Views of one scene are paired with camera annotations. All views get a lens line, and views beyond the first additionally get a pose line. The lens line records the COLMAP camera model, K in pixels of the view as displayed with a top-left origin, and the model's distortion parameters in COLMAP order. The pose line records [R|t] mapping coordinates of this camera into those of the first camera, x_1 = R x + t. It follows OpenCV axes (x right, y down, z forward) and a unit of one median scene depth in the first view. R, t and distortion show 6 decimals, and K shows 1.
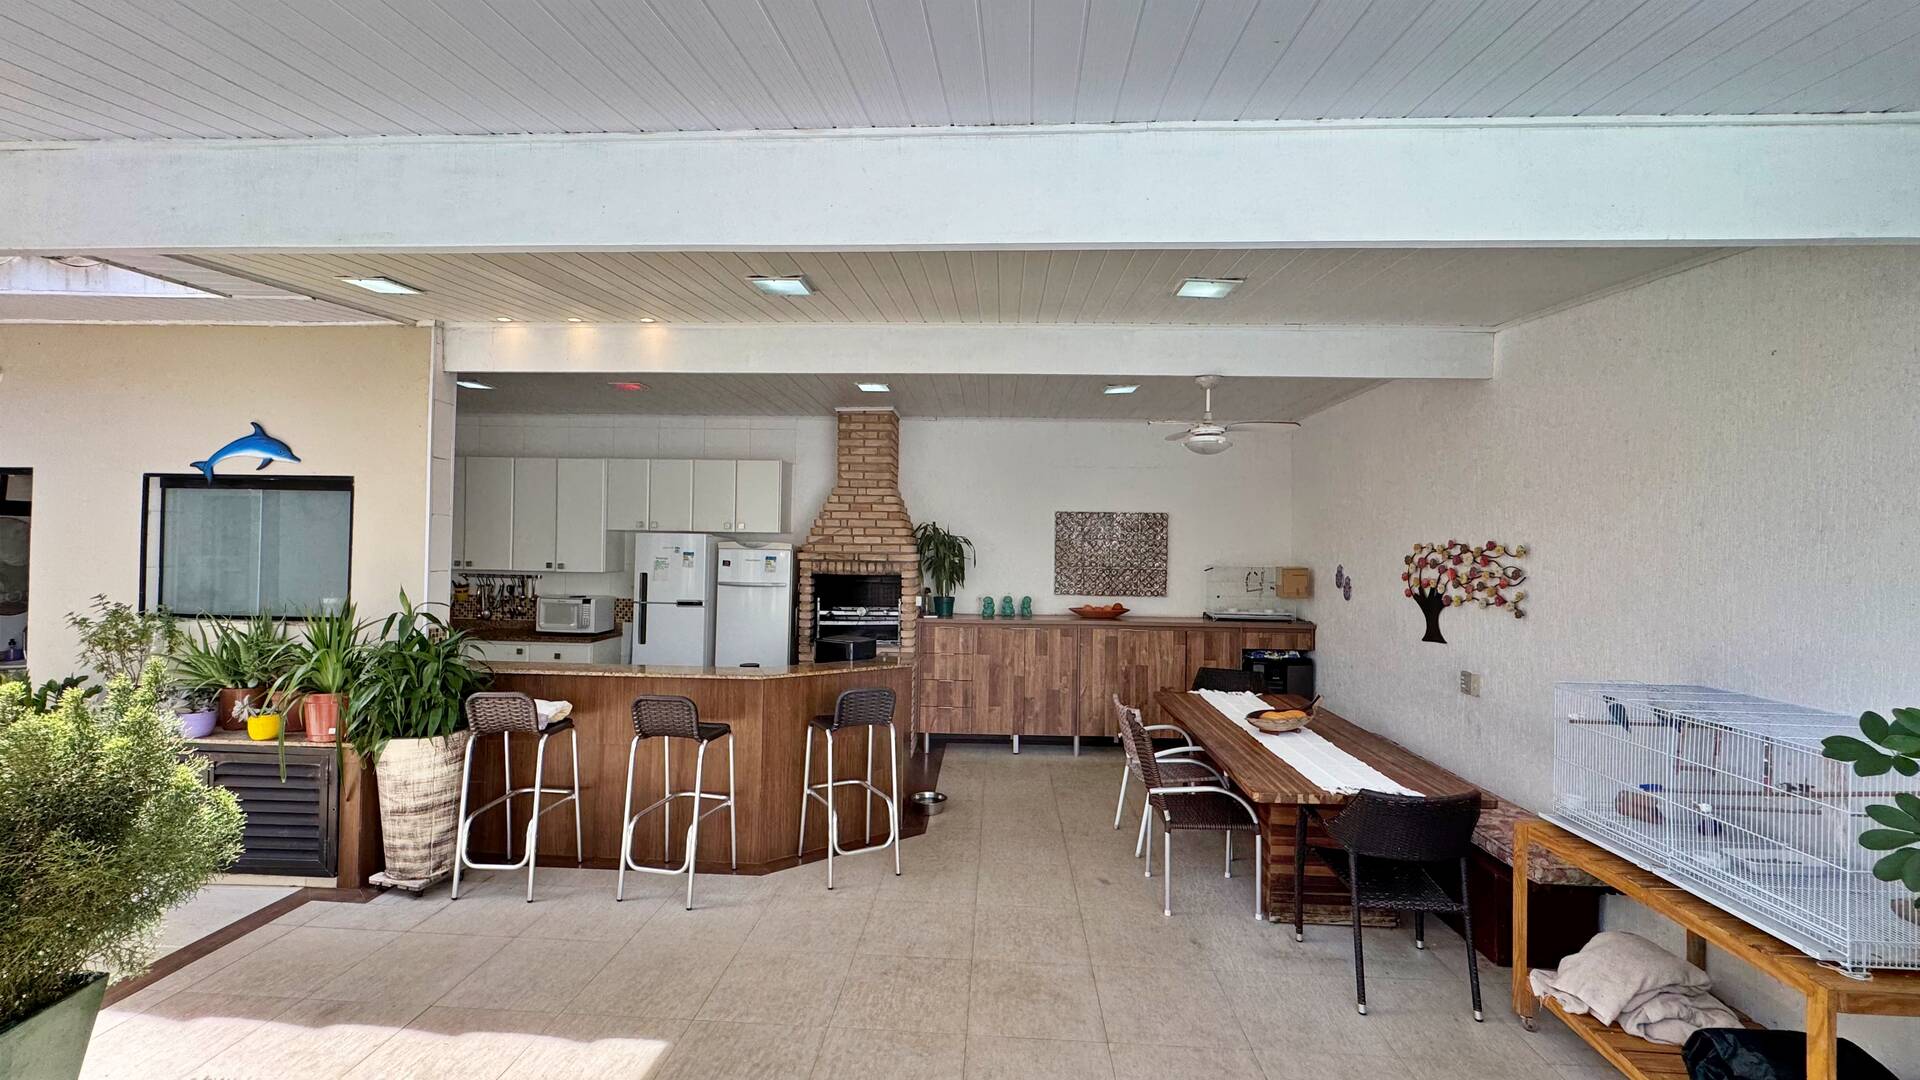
lens RADIAL K [[764.9, 0, 959.2], [0, 764.9, 542.4], [0, 0, 1]] dist [-0.002811, 0.000582]
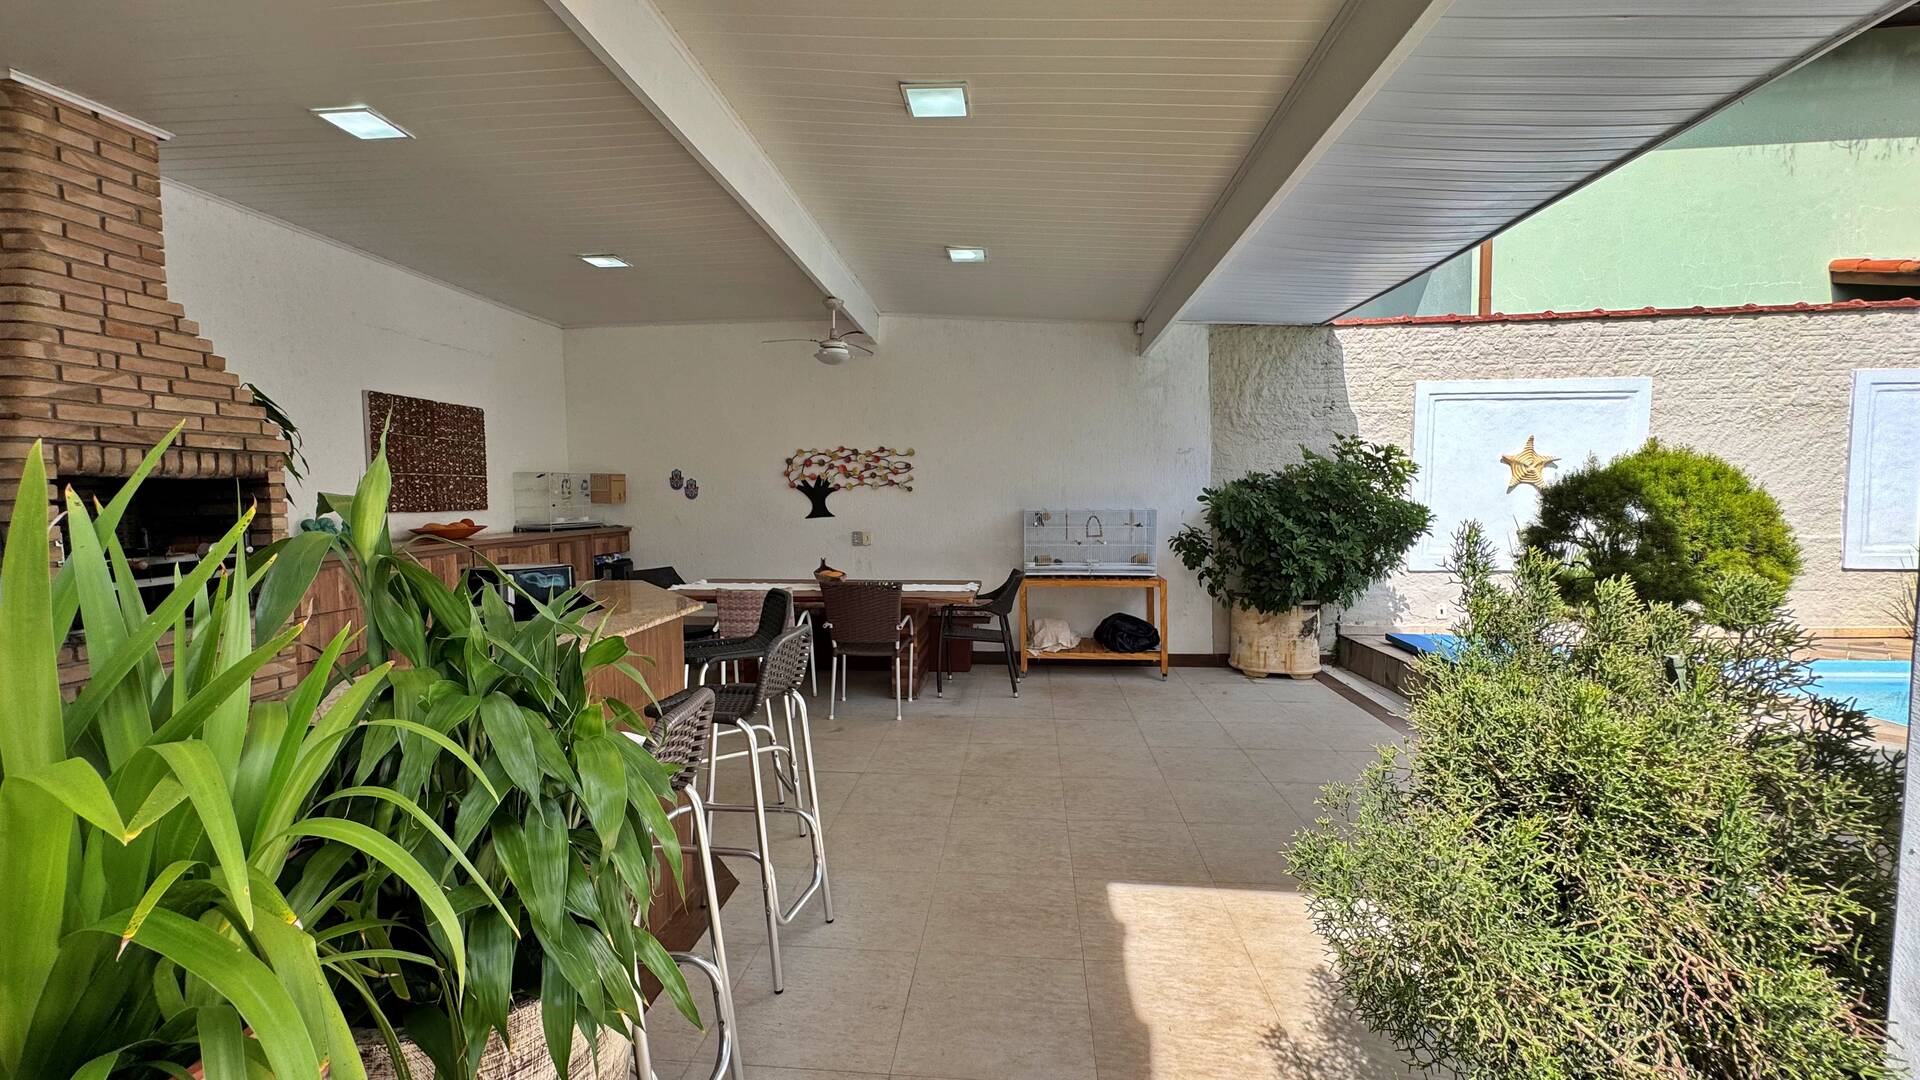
lens RADIAL K [[764.9, 0, 959.2], [0, 764.9, 542.4], [0, 0, 1]] dist [-0.002811, 0.000582]
pose [[0.034552, -0.077090, 0.996425, -0.589812], [0.005263, 0.997021, 0.076954, 0.048704], [-0.999389, 0.002586, 0.034855, 0.497670]]
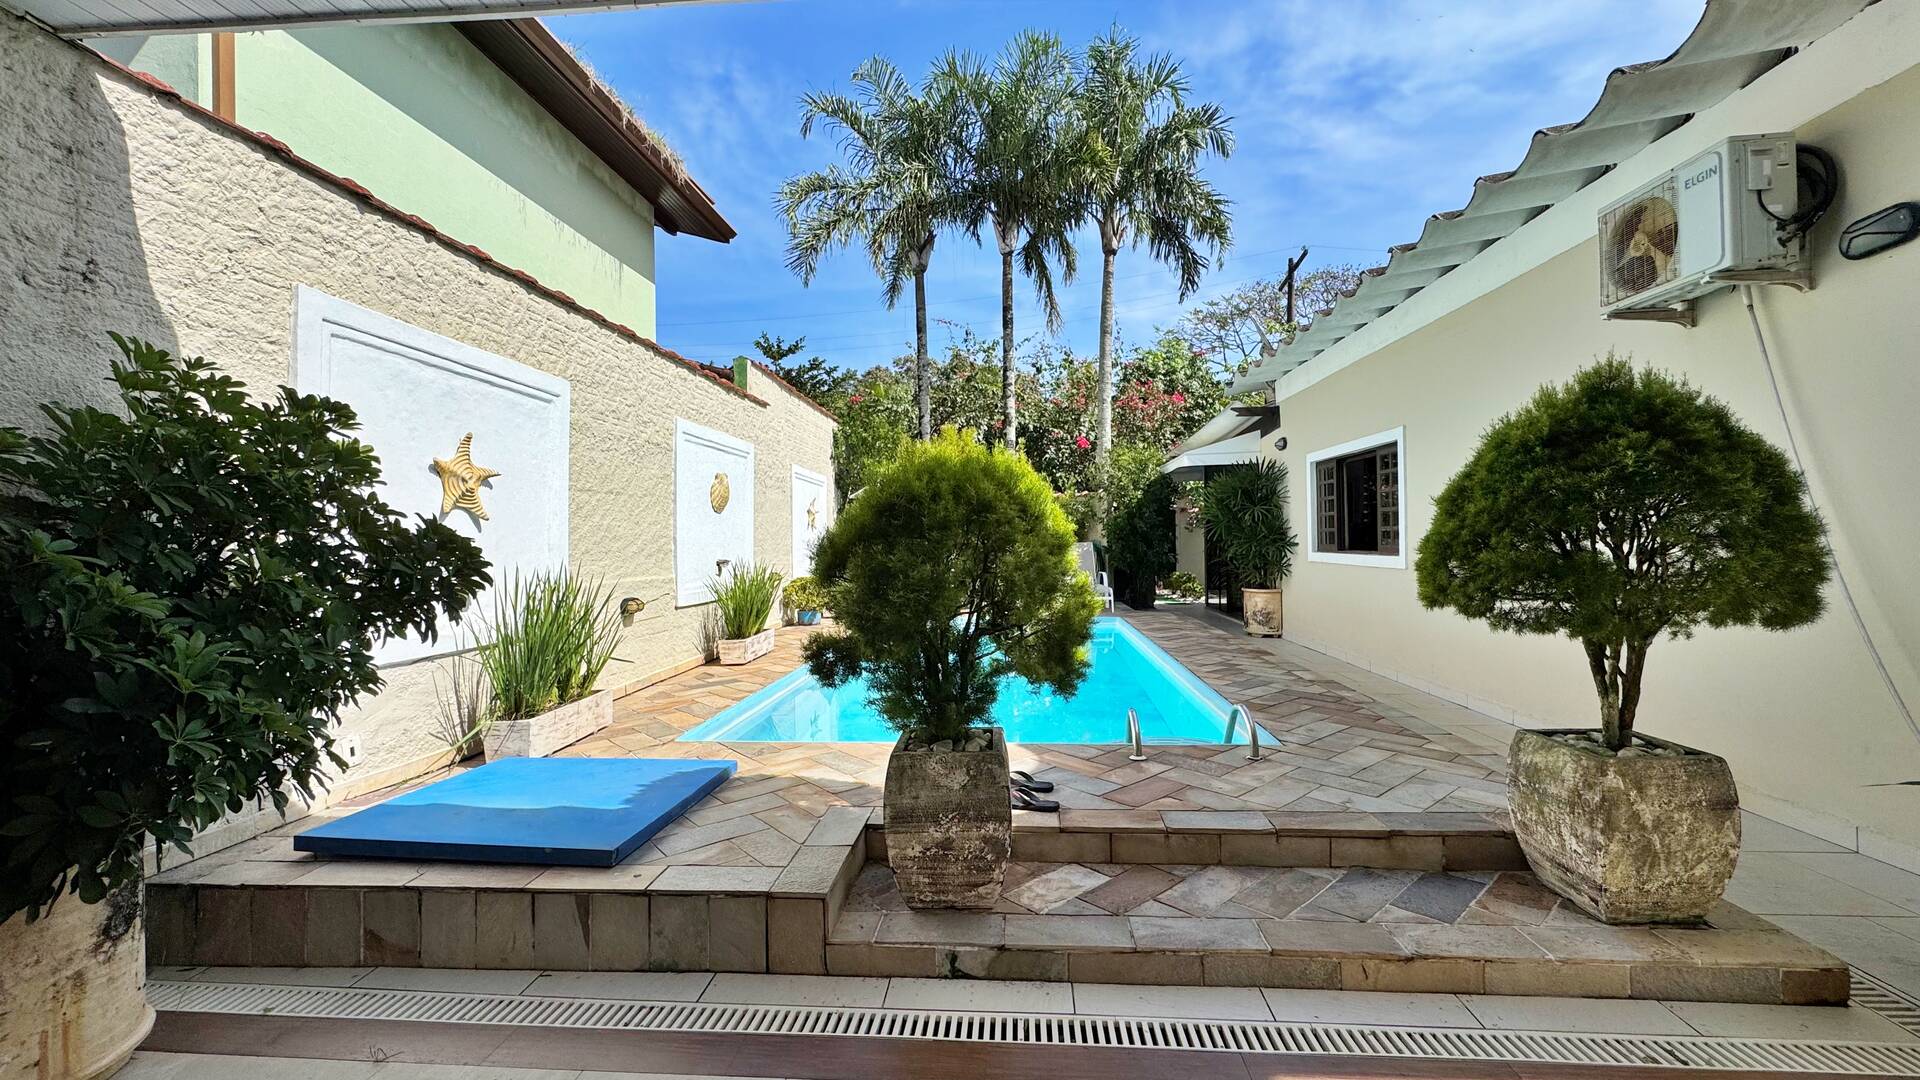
lens RADIAL K [[756.8, 0, 959.3], [0, 756.8, 542.7], [0, 0, 1]] dist [-0.004445, 0.000091]
pose [[-0.999507, 0.003103, 0.031242, -0.012590], [0.002971, 0.999986, -0.004287, 0.082320], [-0.031255, -0.004193, -0.999503, 0.396670]]
